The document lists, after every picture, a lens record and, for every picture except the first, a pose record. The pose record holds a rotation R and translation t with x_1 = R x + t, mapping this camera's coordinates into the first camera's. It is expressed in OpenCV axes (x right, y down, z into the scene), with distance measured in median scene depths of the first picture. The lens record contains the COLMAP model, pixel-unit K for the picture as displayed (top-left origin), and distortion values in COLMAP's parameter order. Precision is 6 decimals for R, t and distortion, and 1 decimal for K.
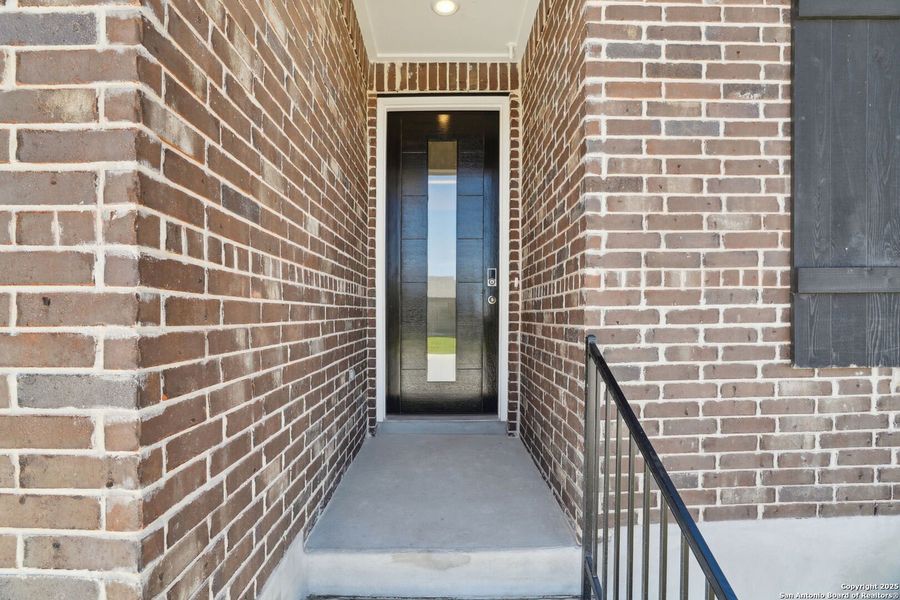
lens RADIAL K [[415.4, 0, 450.0], [0, 415.4, 300.0], [0, 0, 1]] dist [-0.060761, 0.020828]
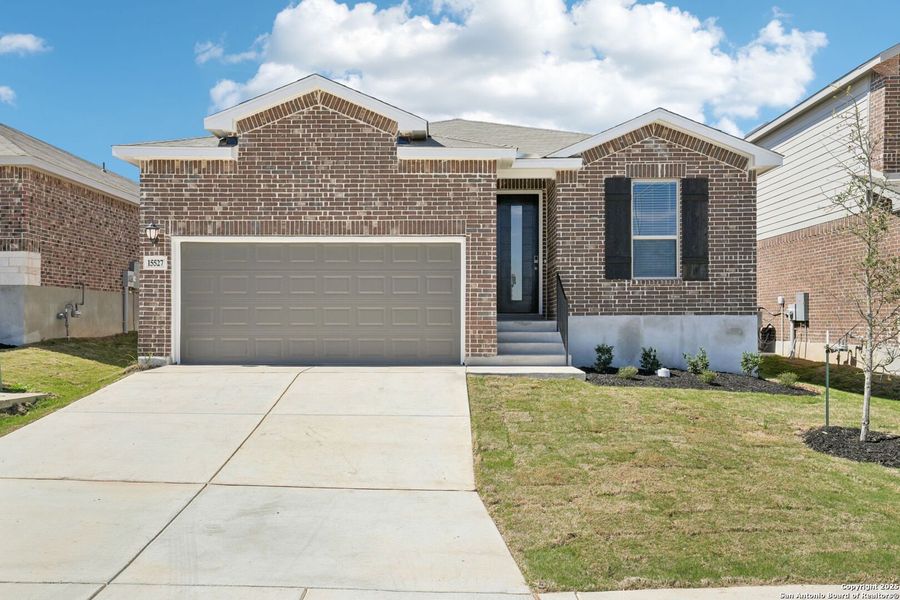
lens RADIAL K [[785.0, 0, 448.8], [0, 785.0, 280.5], [0, 0, 1]] dist [-0.037647, 0.125016]
pose [[0.999953, 0.001235, -0.009588, -0.759238], [-0.001504, 0.999602, -0.028163, 0.414939], [0.009549, 0.028176, 0.999557, -7.470681]]
